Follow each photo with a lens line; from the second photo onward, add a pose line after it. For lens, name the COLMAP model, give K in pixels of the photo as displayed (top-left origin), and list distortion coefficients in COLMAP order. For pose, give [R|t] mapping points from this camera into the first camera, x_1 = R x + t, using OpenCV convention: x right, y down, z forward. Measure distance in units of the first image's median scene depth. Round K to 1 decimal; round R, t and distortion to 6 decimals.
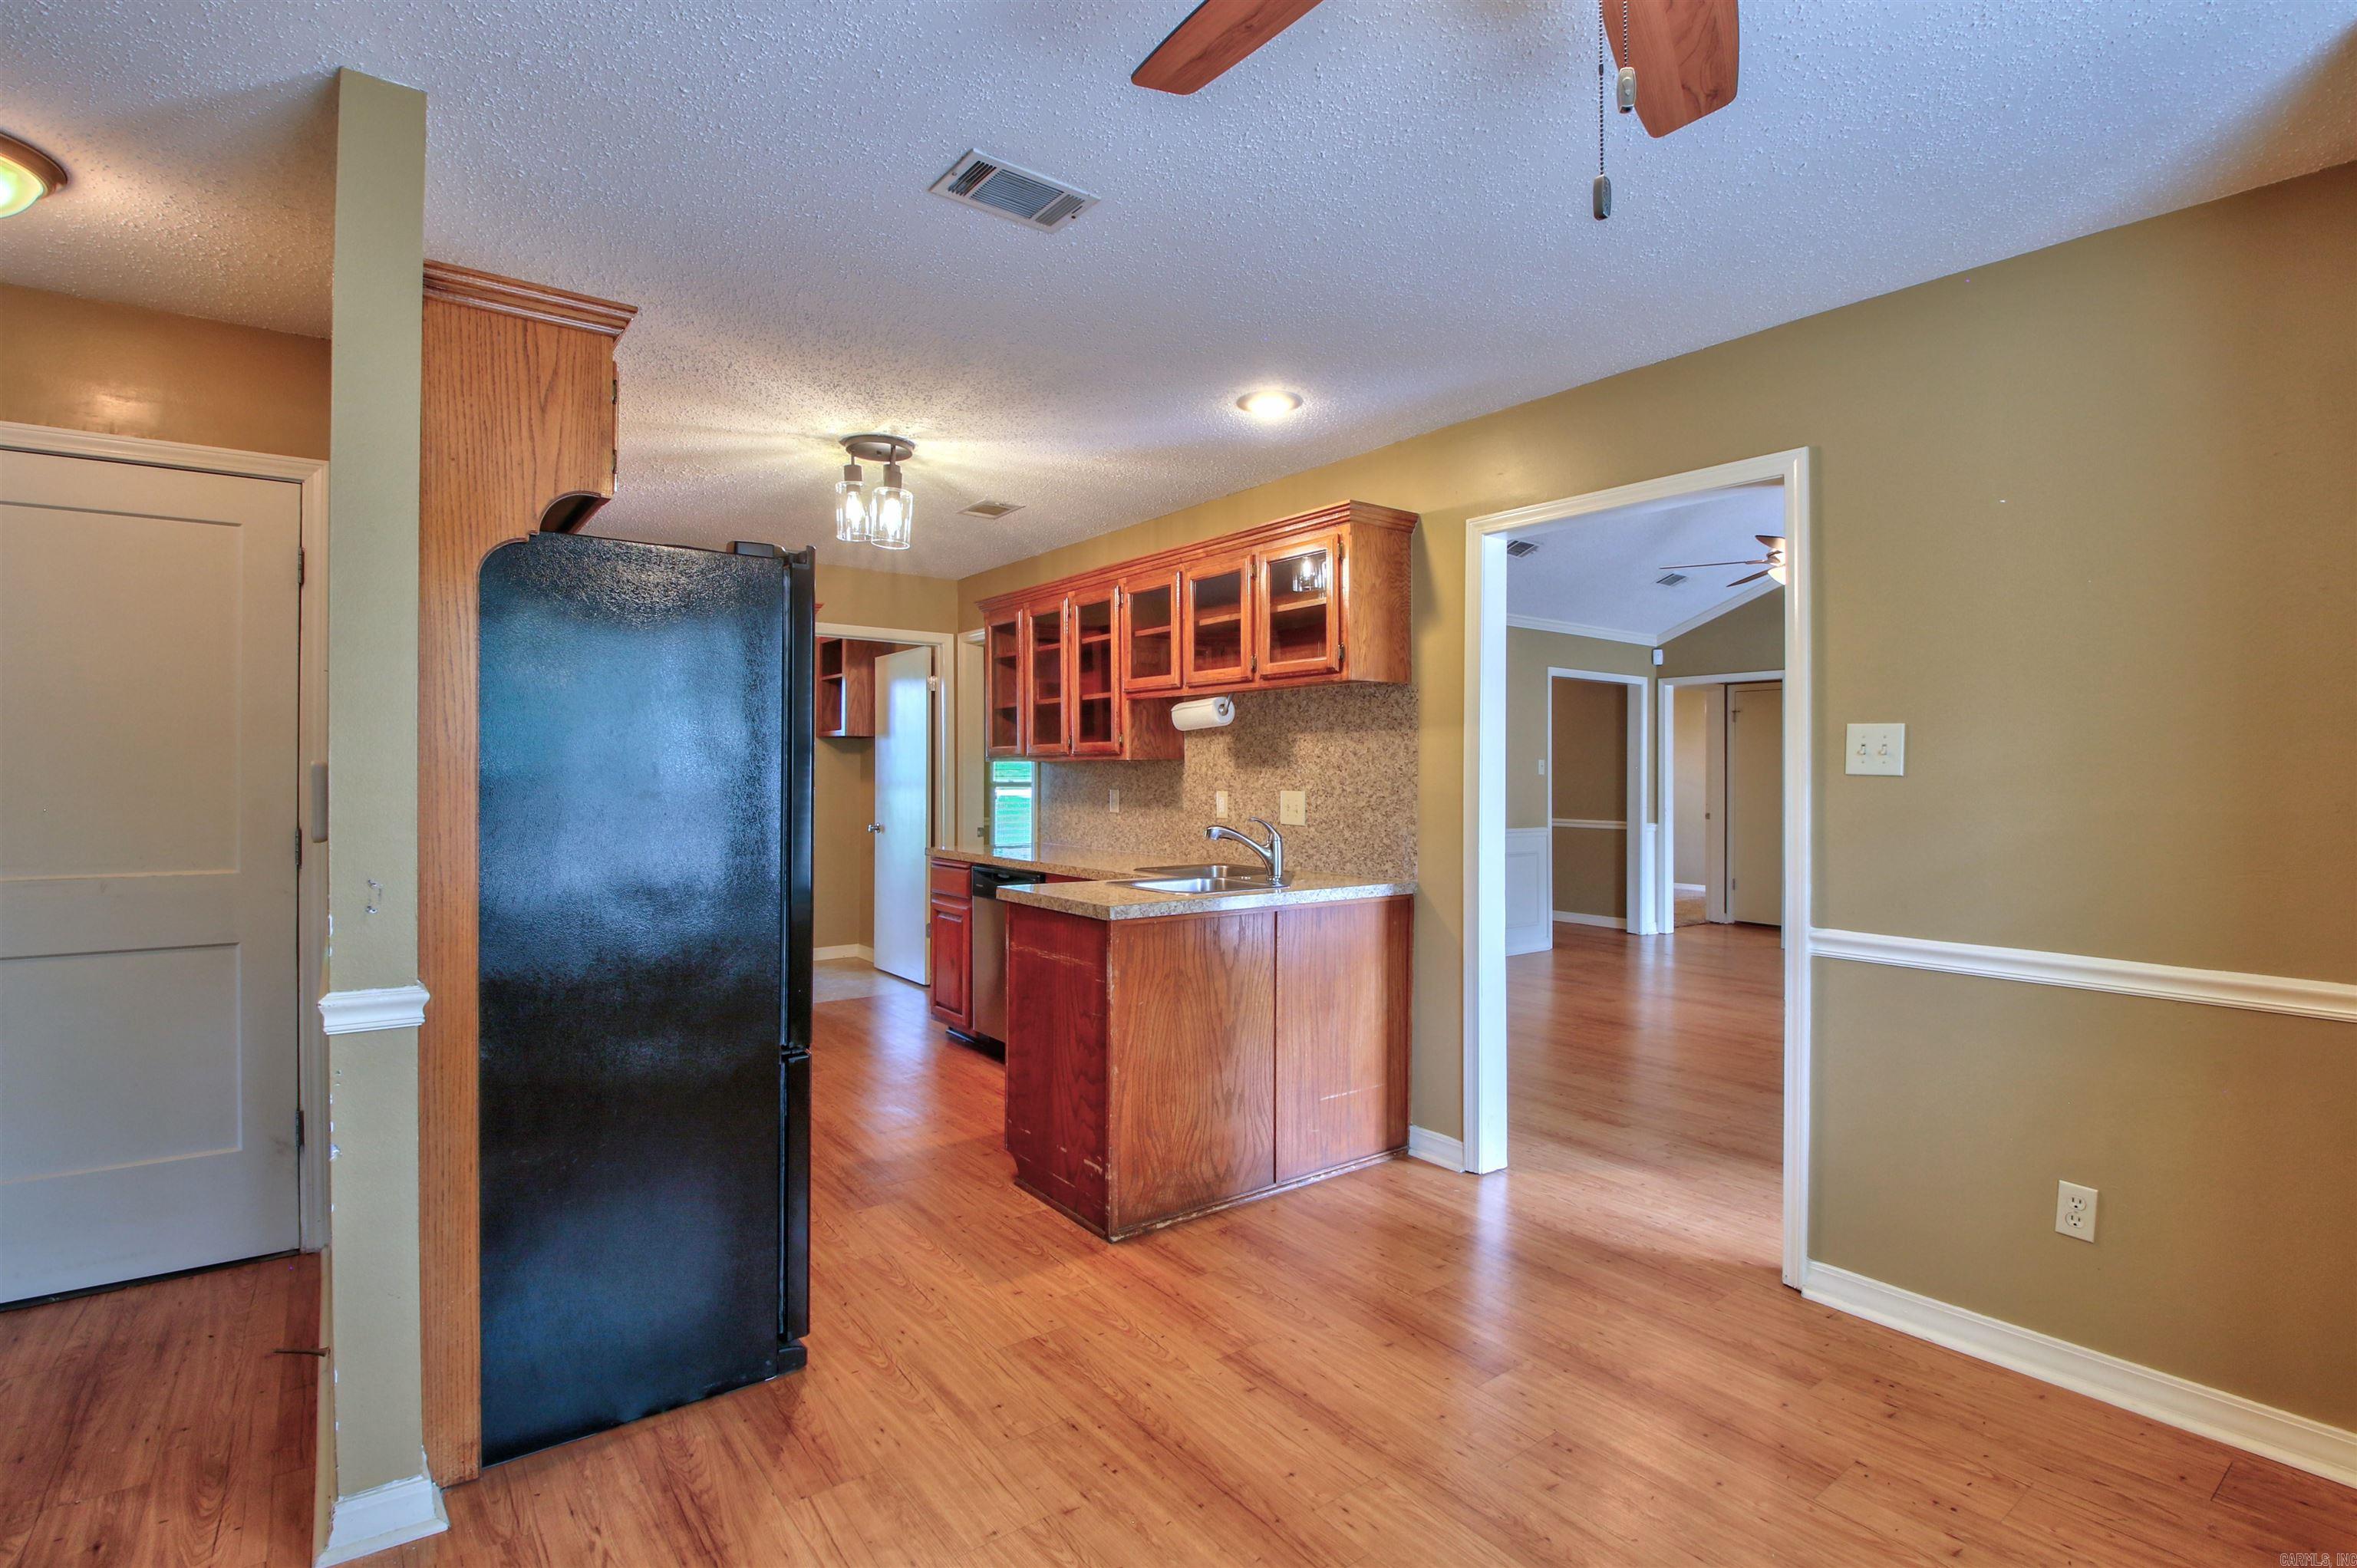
lens RADIAL K [[1103.1, 0, 1178.8], [0, 1103.1, 772.1], [0, 0, 1]] dist [0.015649, -0.024090]
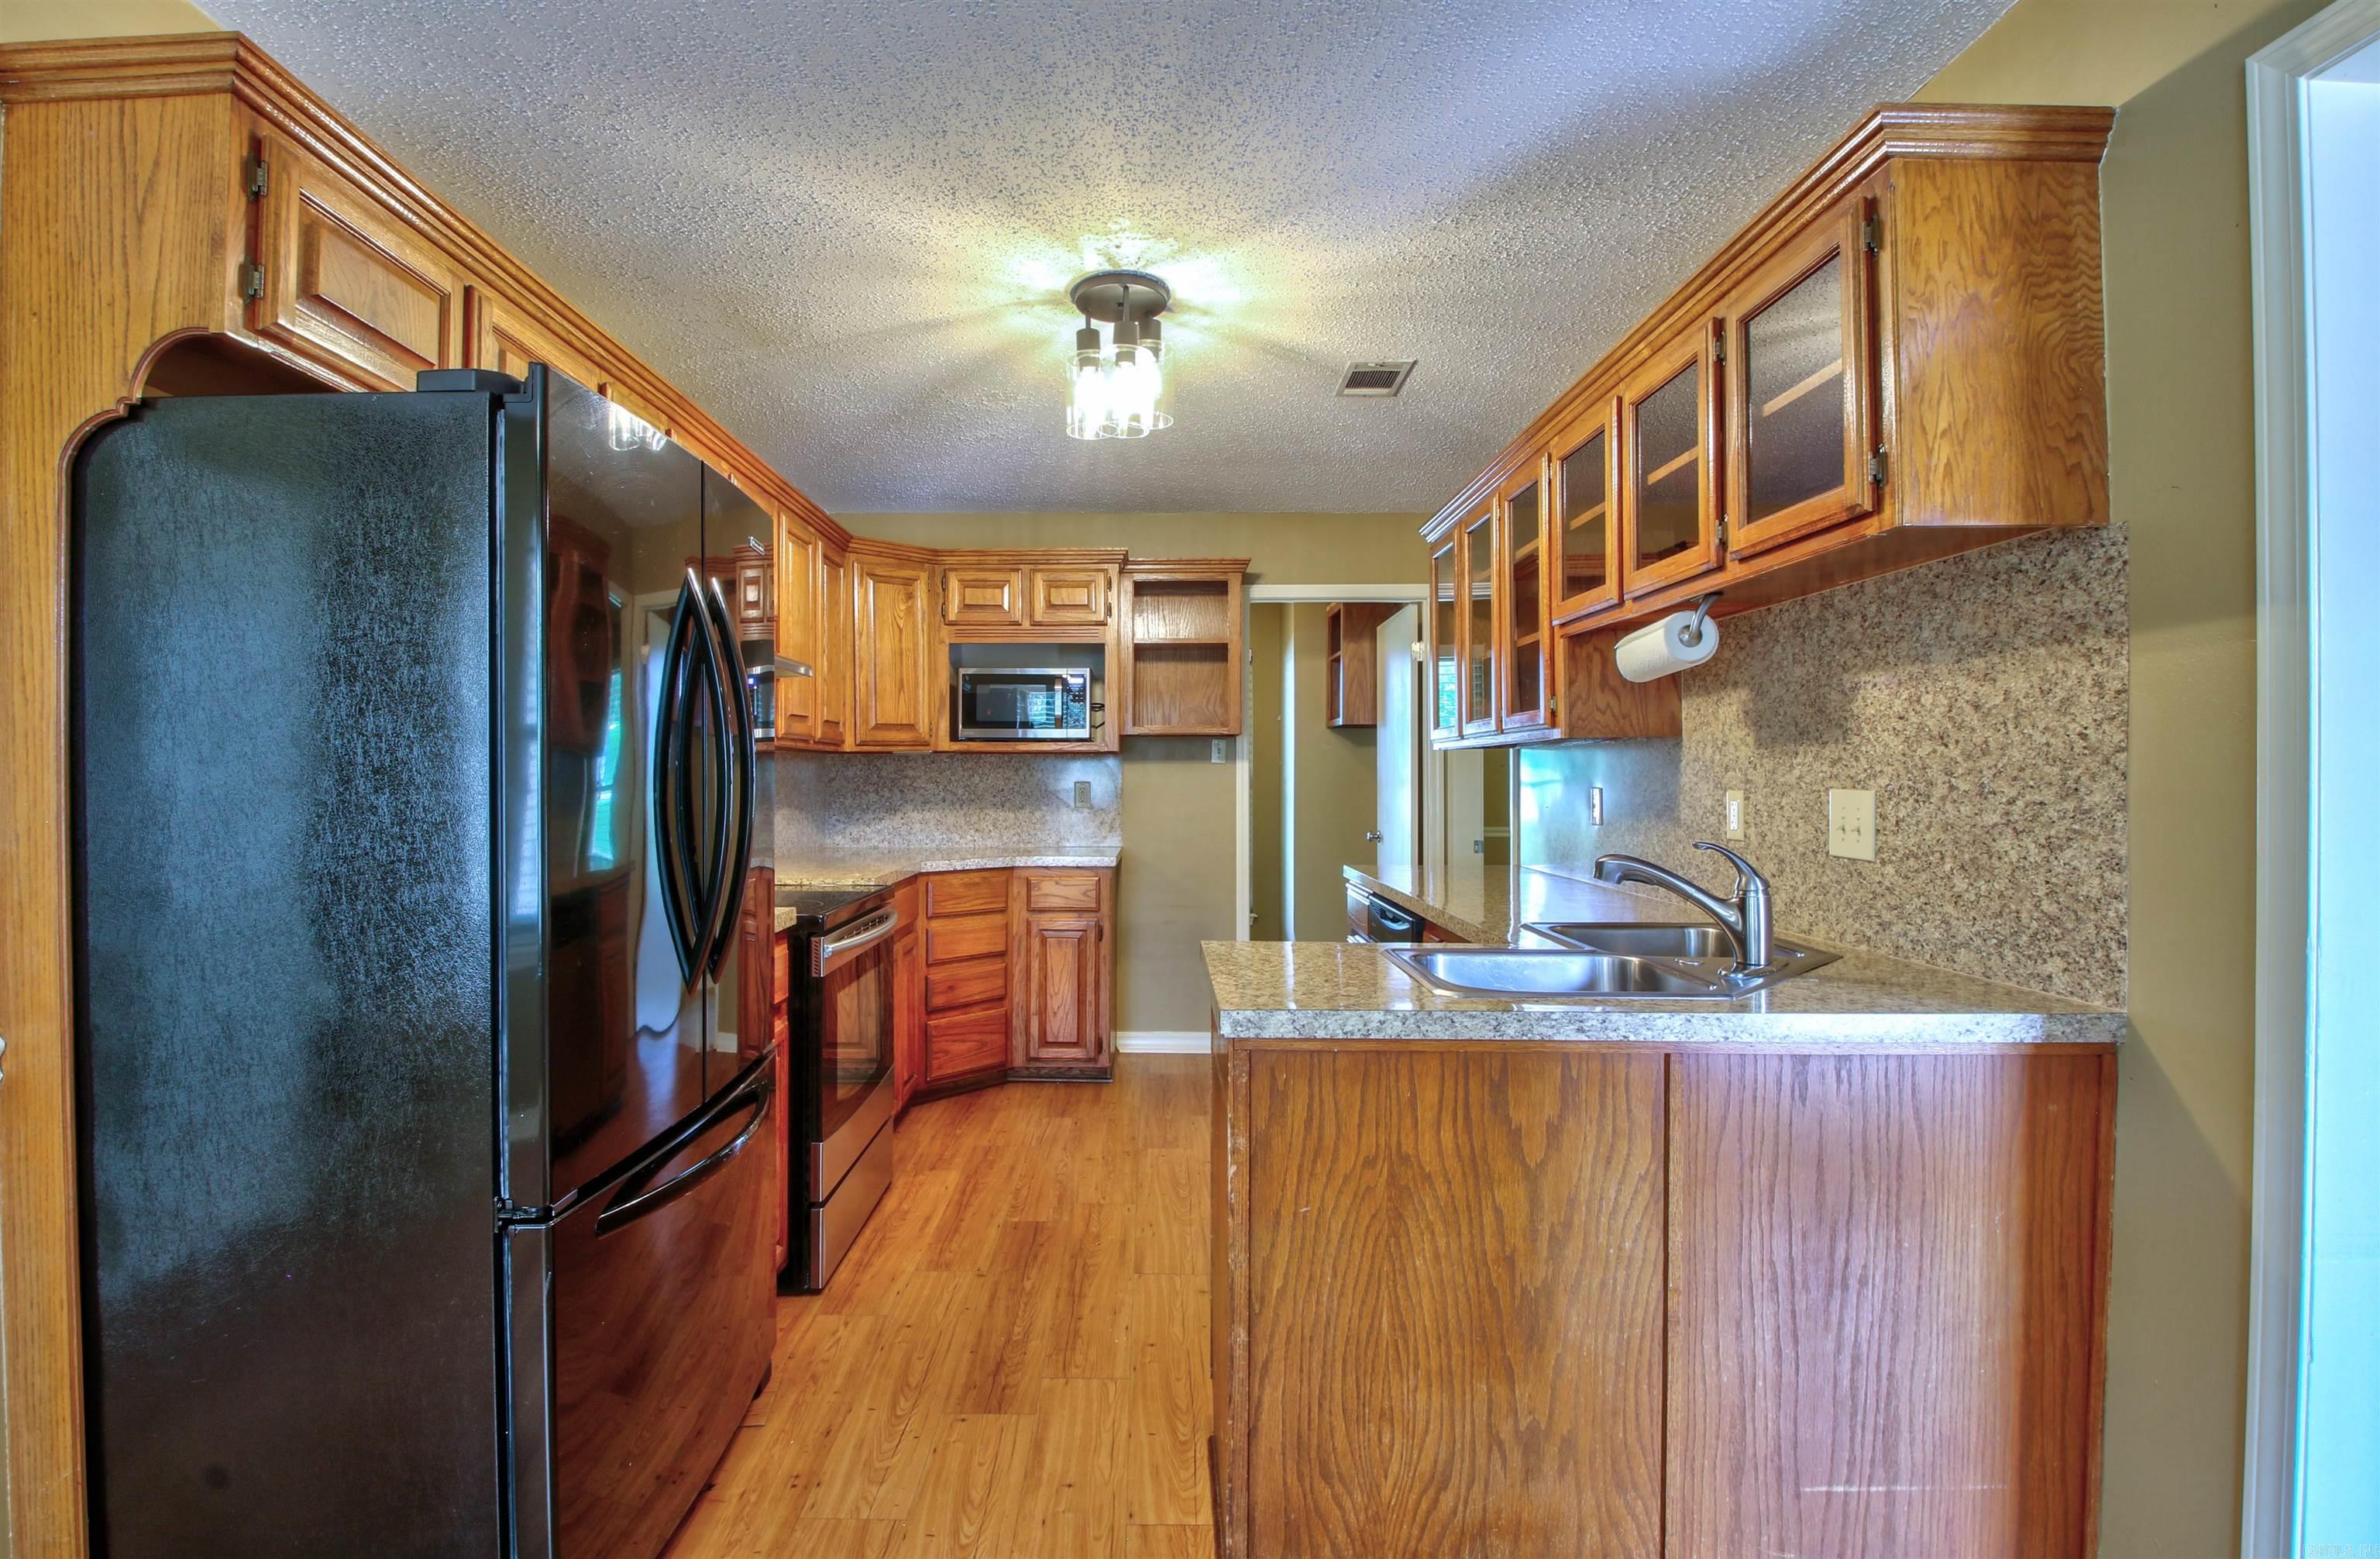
lens RADIAL K [[1122.7, 0, 1134.5], [0, 1122.7, 776.1], [0, 0, 1]] dist [0.003499, -0.022212]
pose [[0.786977, -0.003467, -0.616972, 0.186518], [0.003976, 0.999992, -0.000547, 0.011622], [0.616969, -0.002022, 0.786985, 0.474050]]
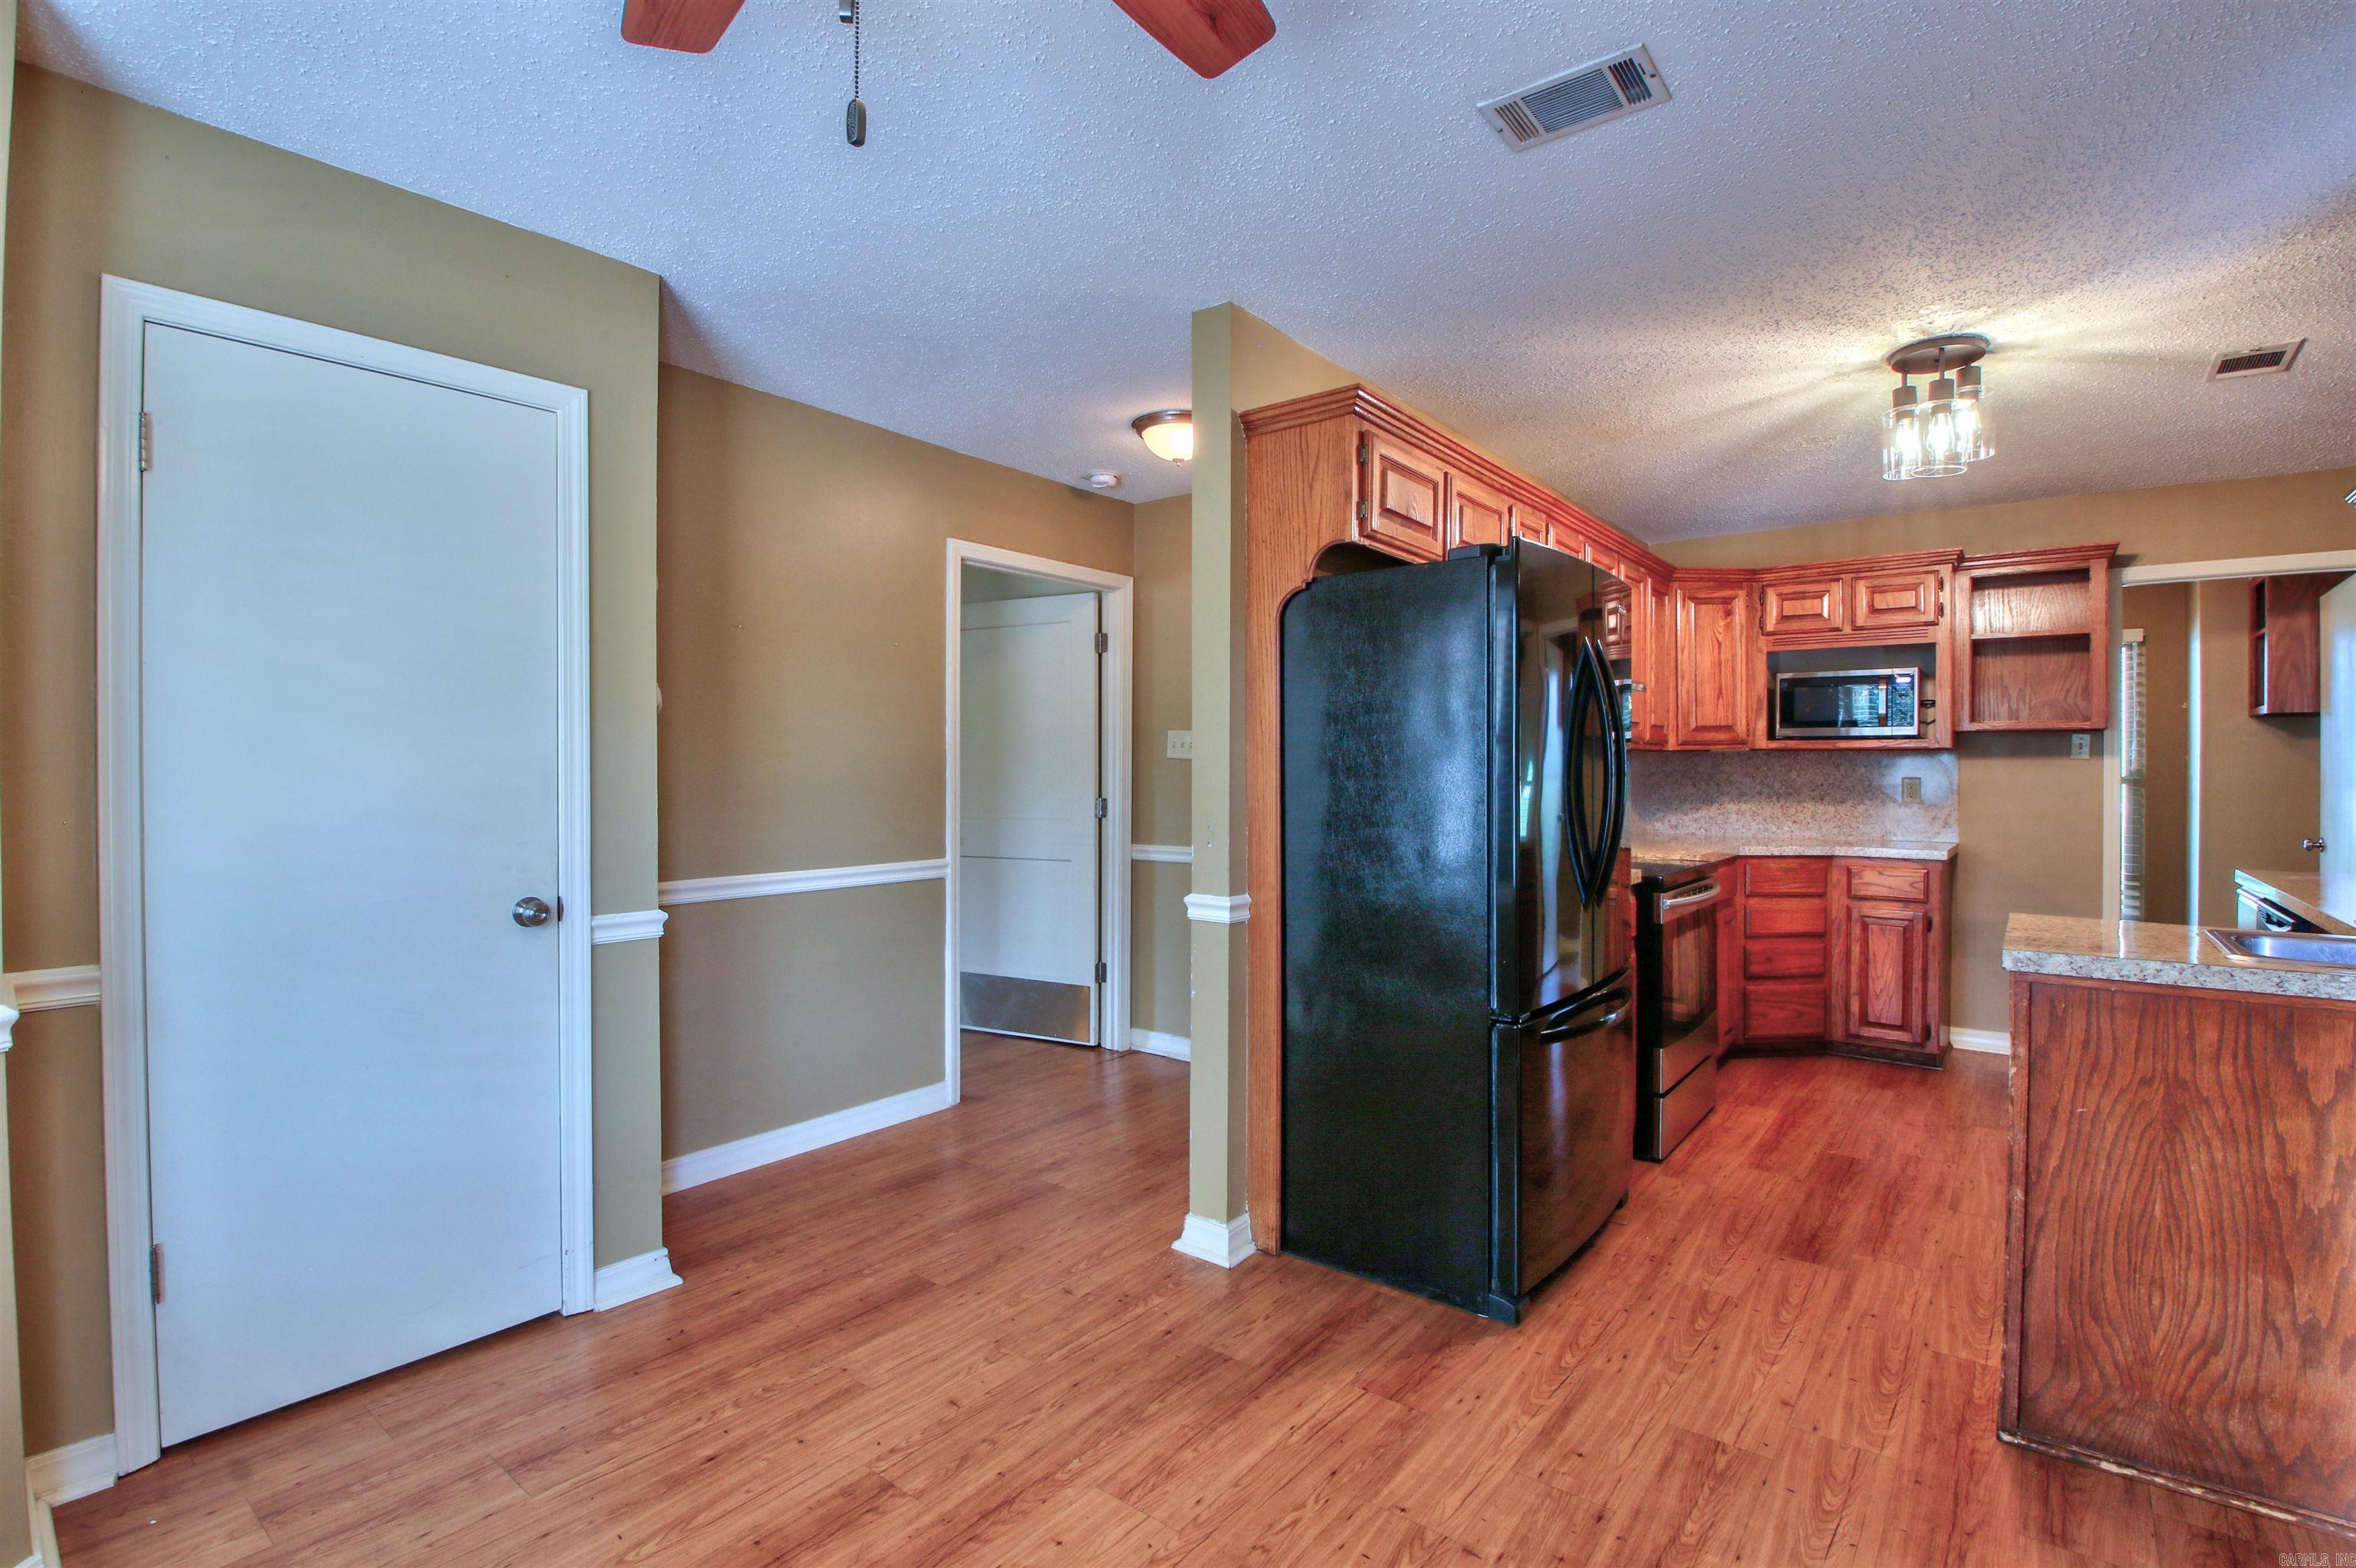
lens RADIAL K [[1097.2, 0, 1187.4], [0, 1097.2, 772.3], [0, 0, 1]] dist [0.003375, -0.016270]
pose [[0.258977, -0.000487, -0.965883, 0.380166], [0.001311, 0.999999, -0.000152, 0.010348], [0.965883, -0.001226, 0.258977, 0.284531]]
